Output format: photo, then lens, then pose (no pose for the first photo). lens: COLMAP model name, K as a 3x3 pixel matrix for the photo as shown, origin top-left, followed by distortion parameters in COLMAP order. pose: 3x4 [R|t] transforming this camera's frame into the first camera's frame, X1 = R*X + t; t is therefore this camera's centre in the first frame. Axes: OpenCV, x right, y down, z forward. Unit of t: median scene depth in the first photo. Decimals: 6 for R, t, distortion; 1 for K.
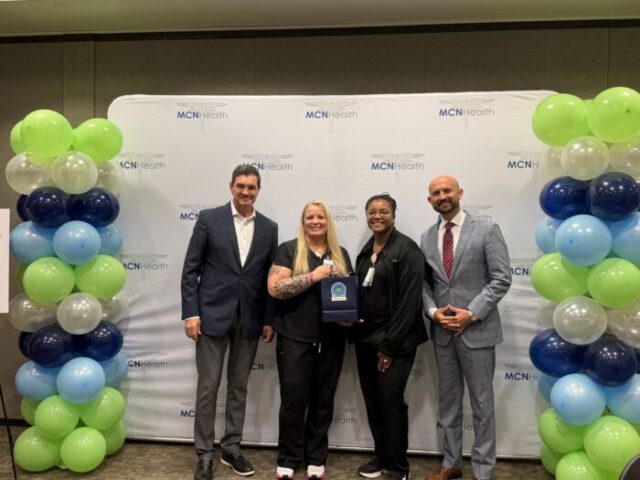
lens RADIAL K [[621.9, 0, 325.7], [0, 621.9, 247.4], [0, 0, 1]] dist [0.032229, 0.000000]
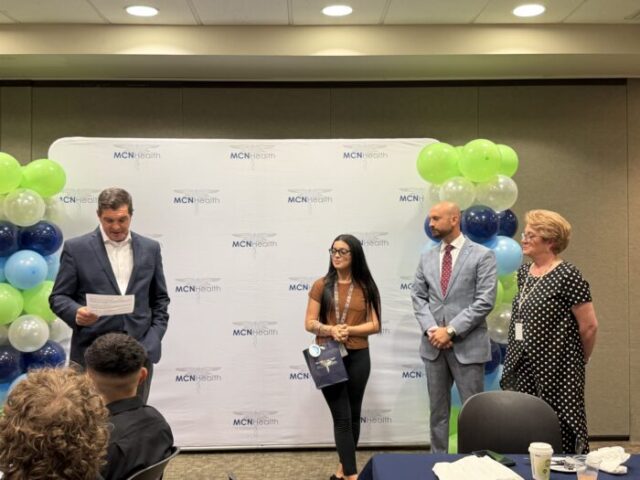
lens RADIAL K [[708.4, 0, 335.8], [0, 708.4, 240.7], [0, 0, 1]] dist [0.048697, 0.000000]
pose [[0.988005, -0.013880, 0.153798, -0.046670], [0.022750, 0.998168, -0.056067, 0.024919], [-0.152738, 0.058893, 0.986510, -0.349470]]
